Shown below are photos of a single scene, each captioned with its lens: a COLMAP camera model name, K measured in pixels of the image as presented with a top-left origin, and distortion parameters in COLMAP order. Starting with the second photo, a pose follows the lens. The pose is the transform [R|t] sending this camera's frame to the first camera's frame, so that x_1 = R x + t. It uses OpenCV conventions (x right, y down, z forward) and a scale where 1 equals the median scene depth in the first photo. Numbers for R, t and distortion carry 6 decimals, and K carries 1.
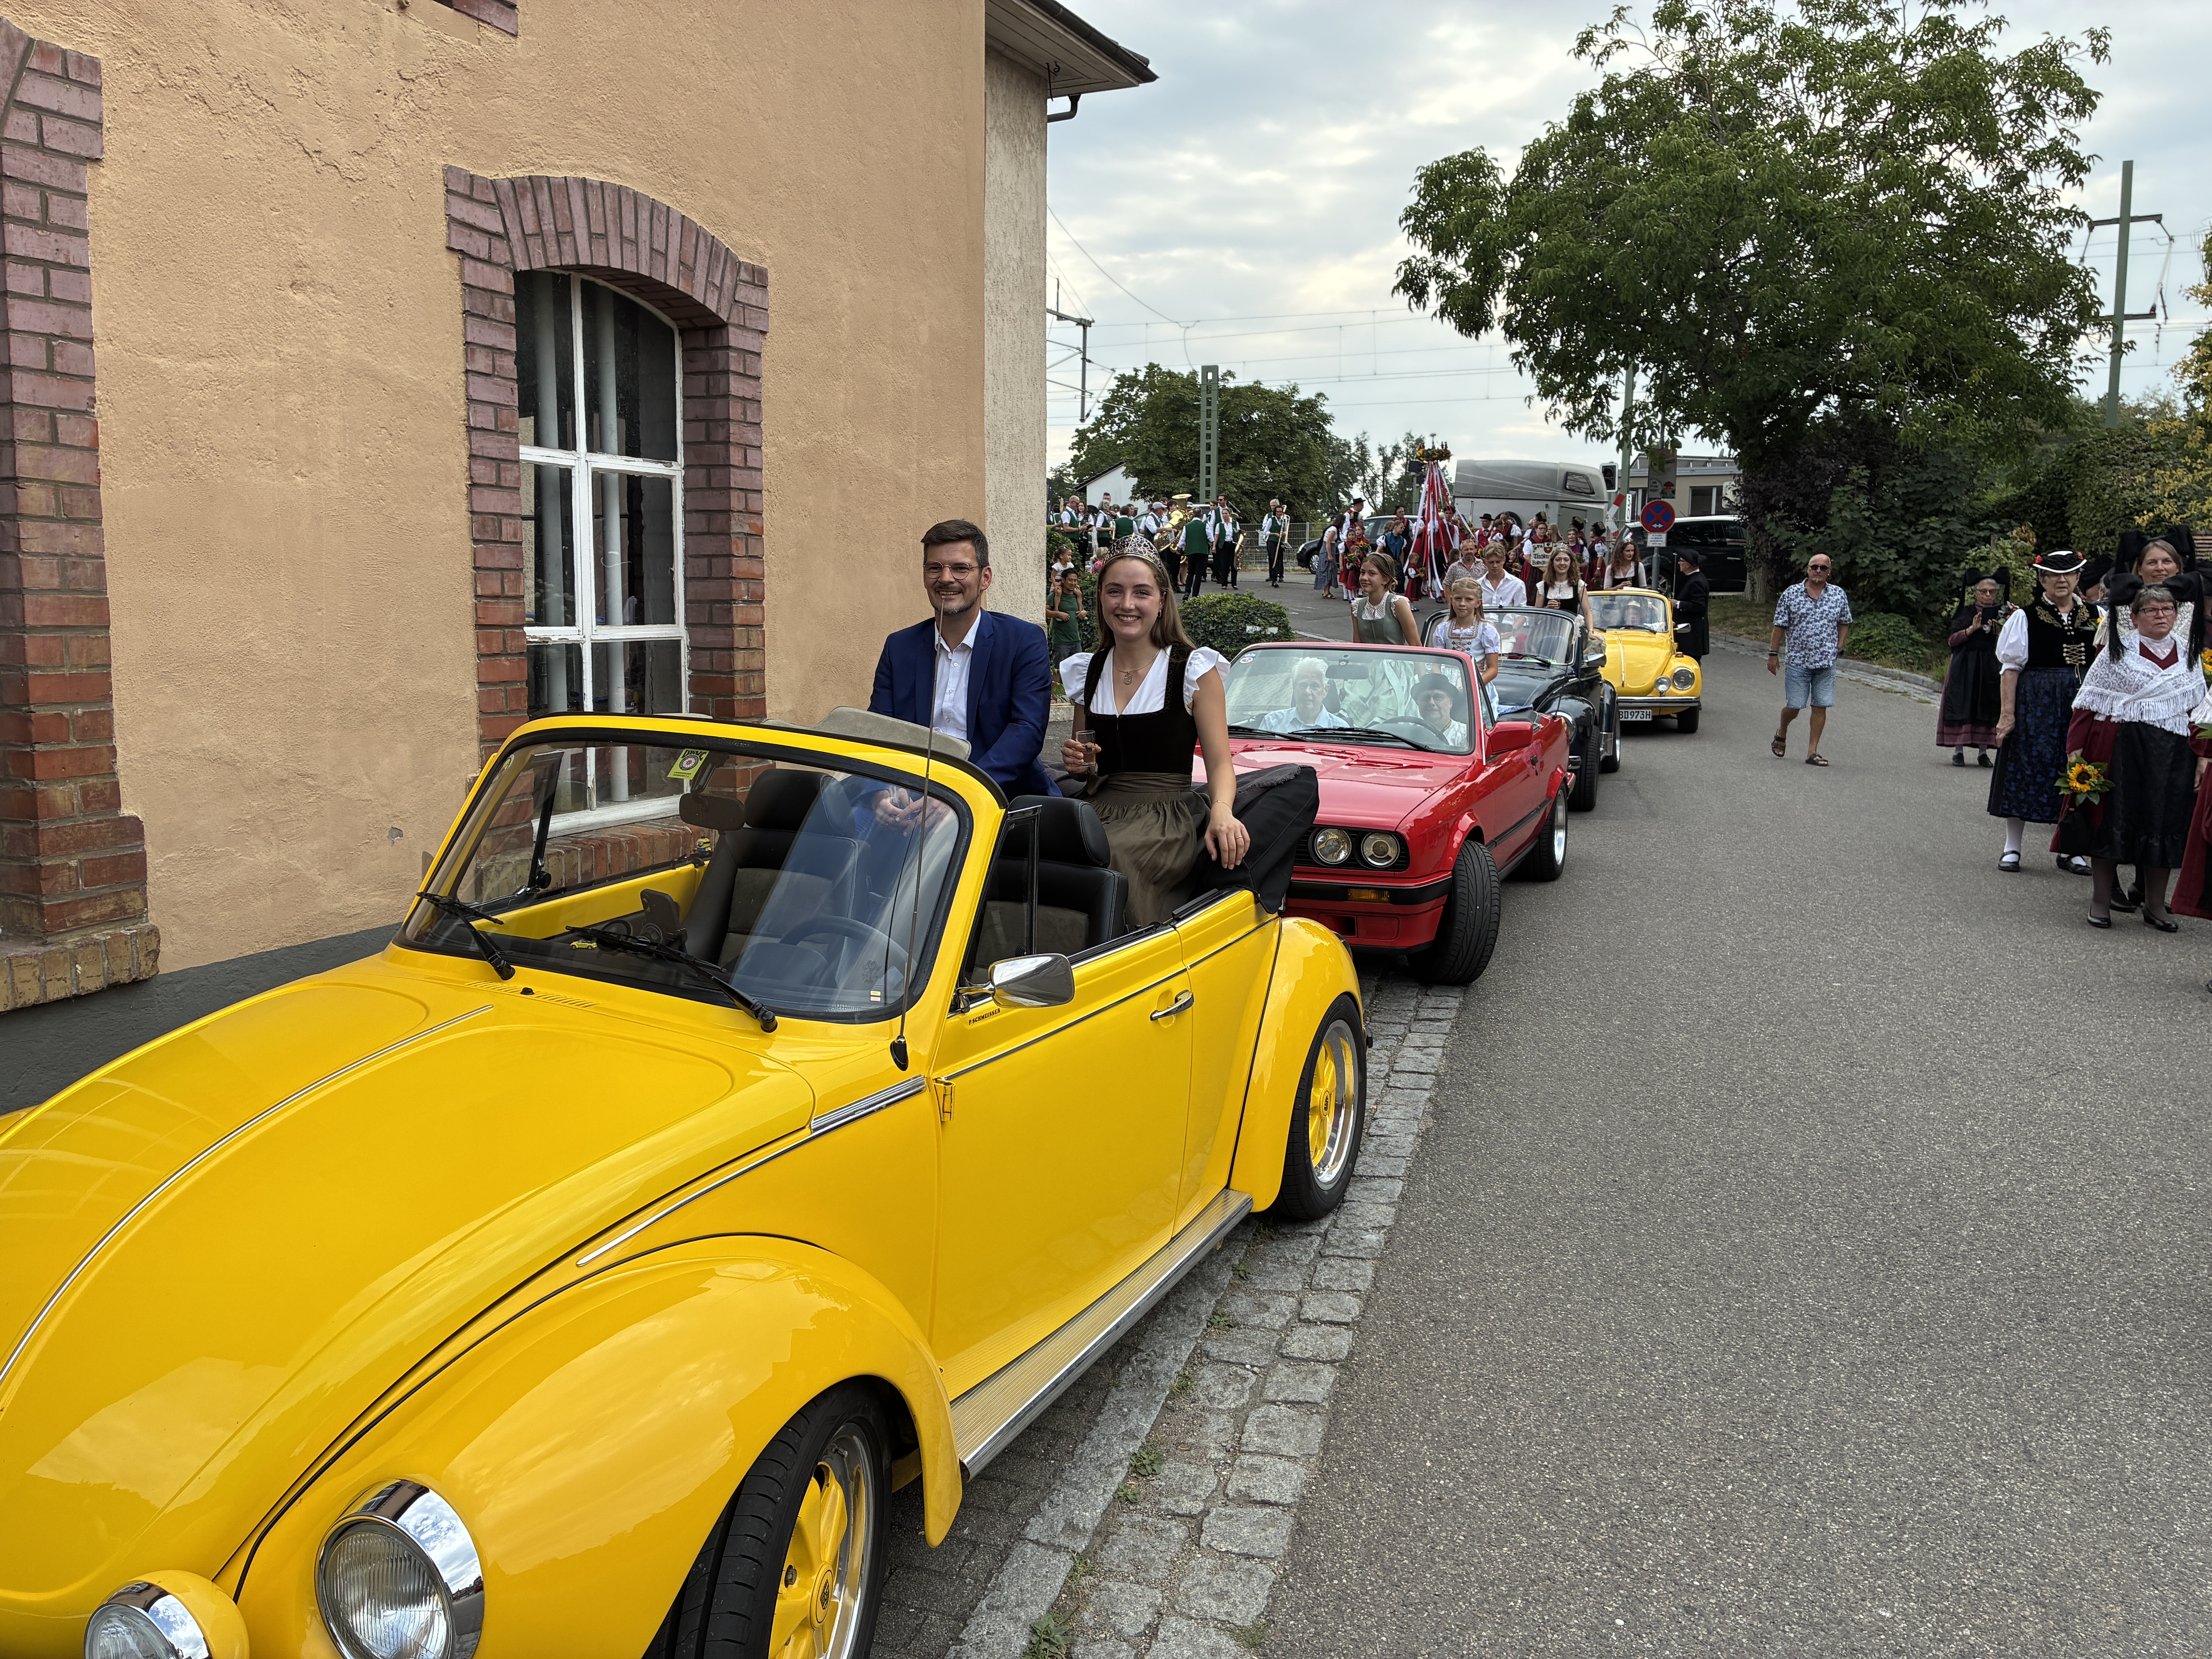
lens RADIAL K [[1691.2, 0, 1105.7], [0, 1691.2, 825.8], [0, 0, 1]] dist [-0.006011, -0.002163]
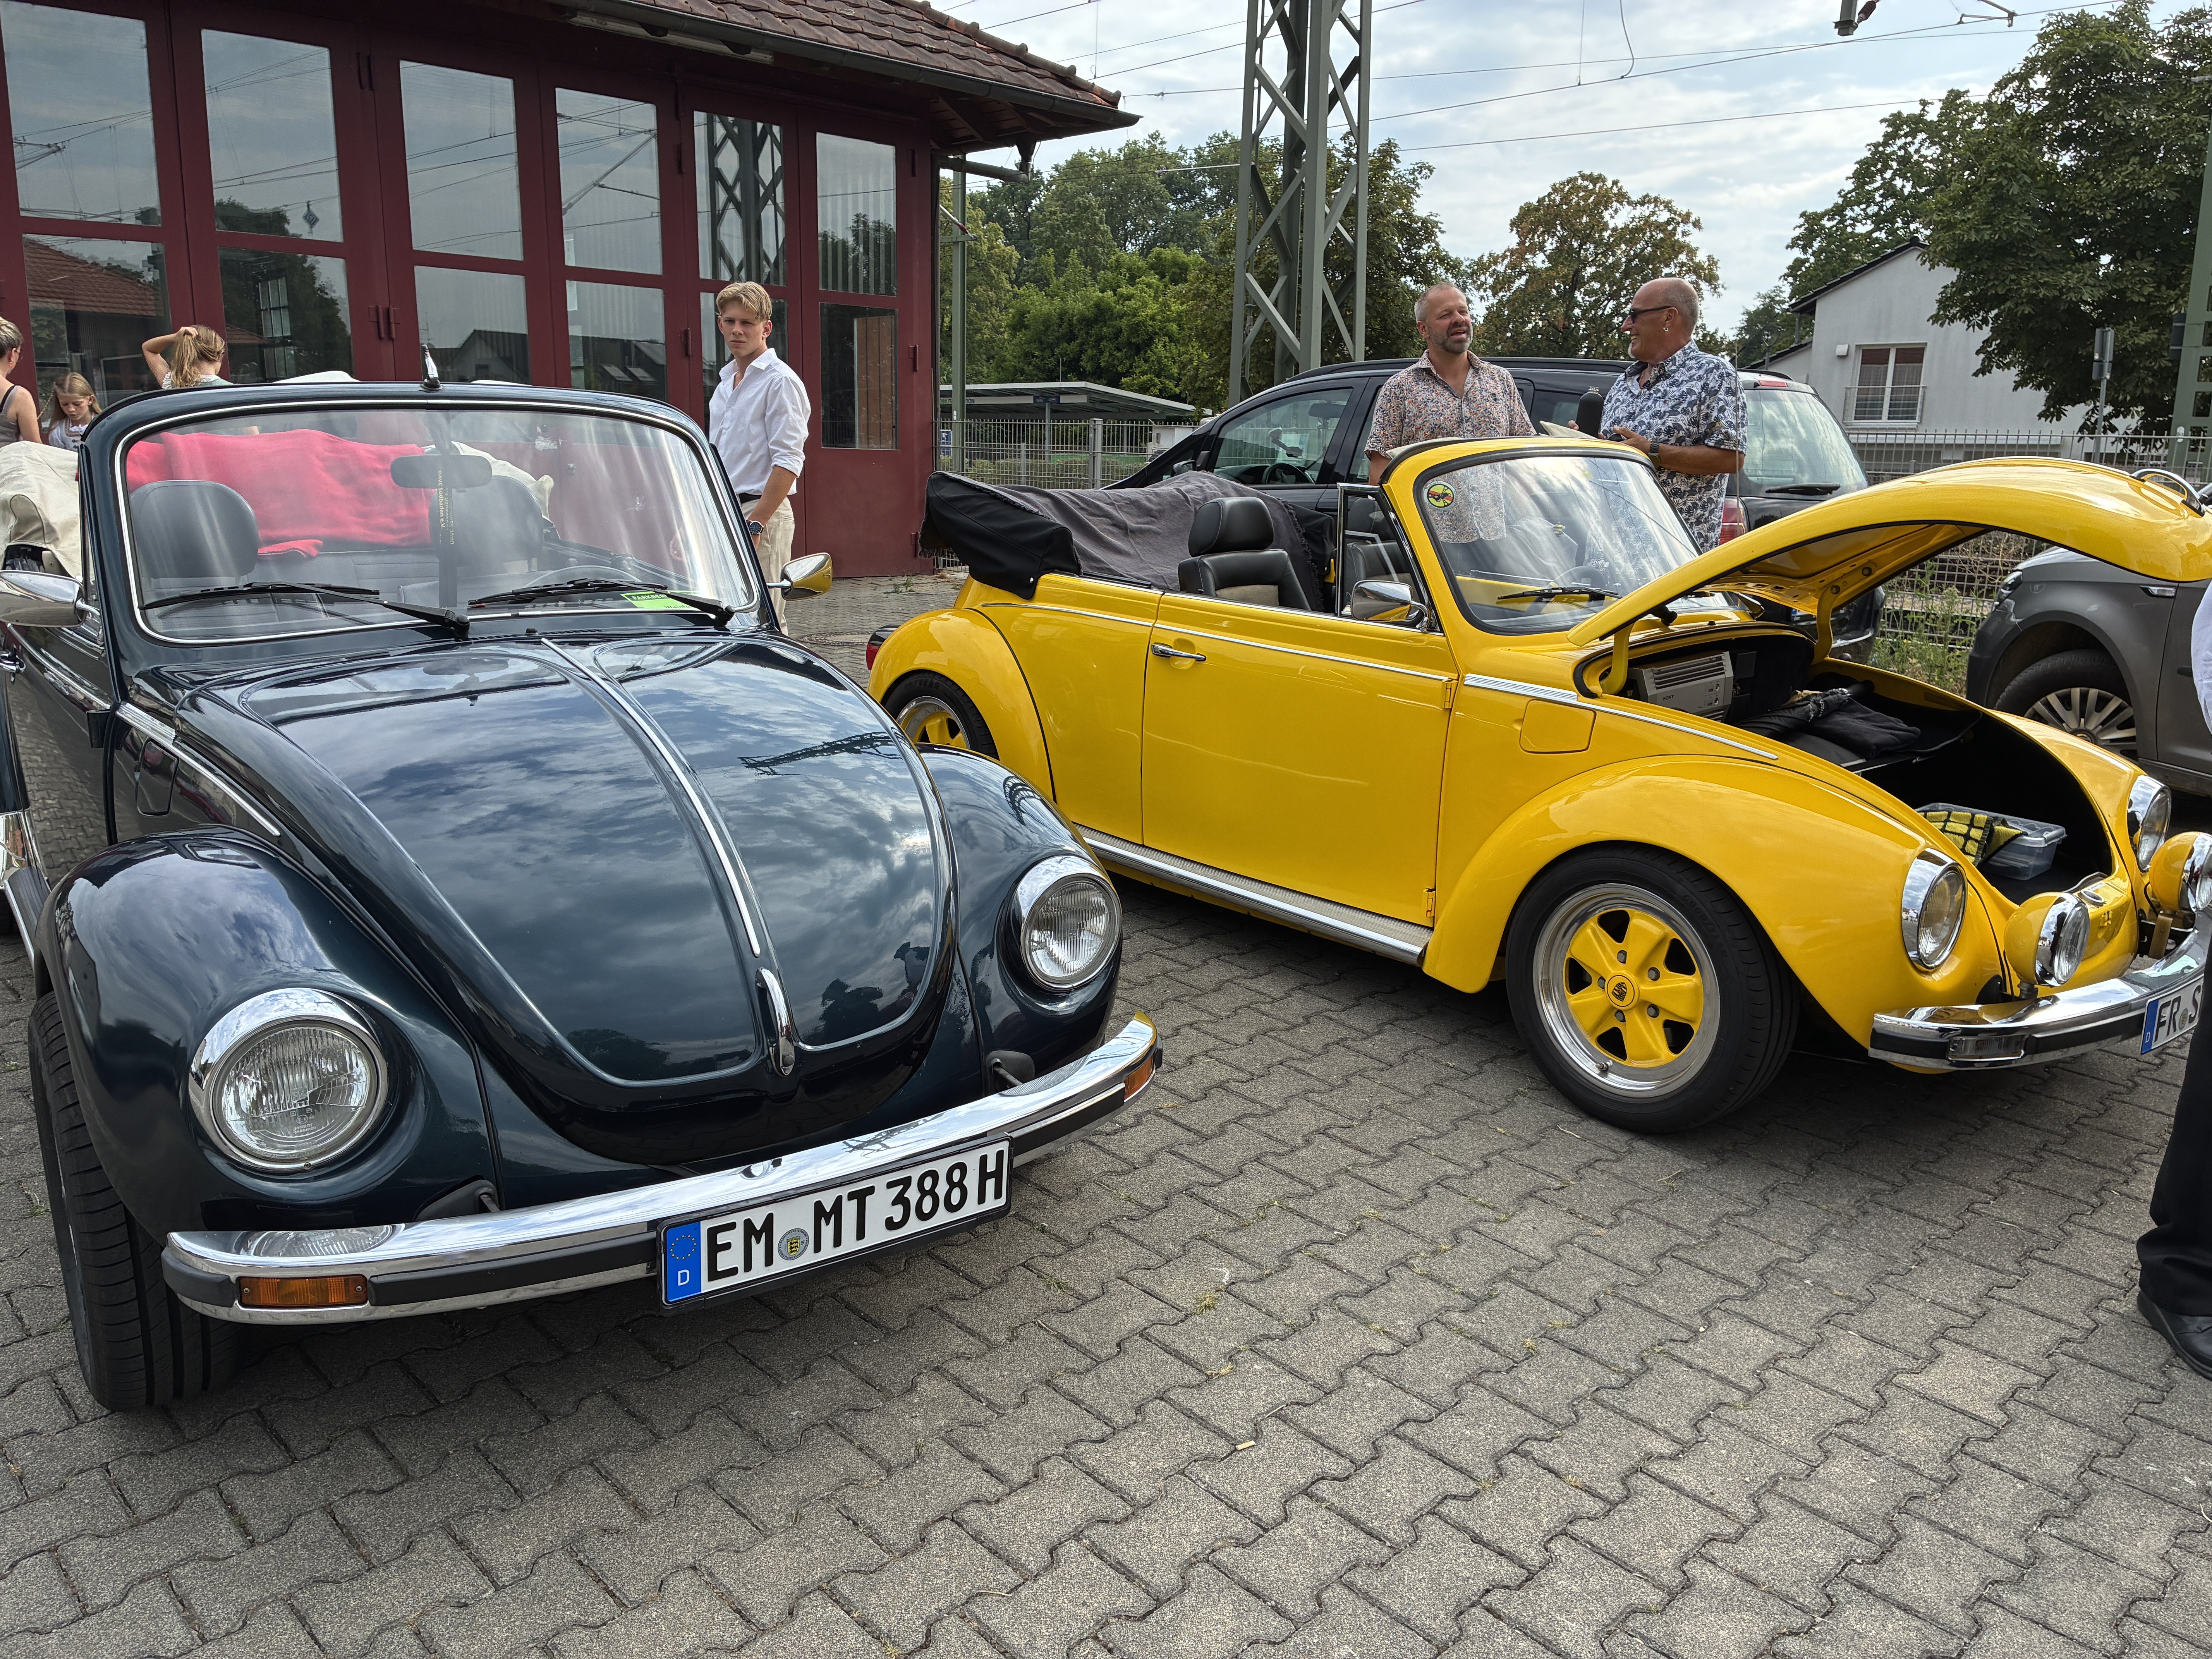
lens RADIAL K [[1691.2, 0, 1106.3], [0, 1691.2, 825.0], [0, 0, 1]] dist [-0.006011, -0.002163]
pose [[0.925925, 0.094514, -0.365691, -0.006806], [-0.061592, 0.993009, 0.100697, -0.061836], [0.372652, -0.070714, 0.925273, 0.330958]]
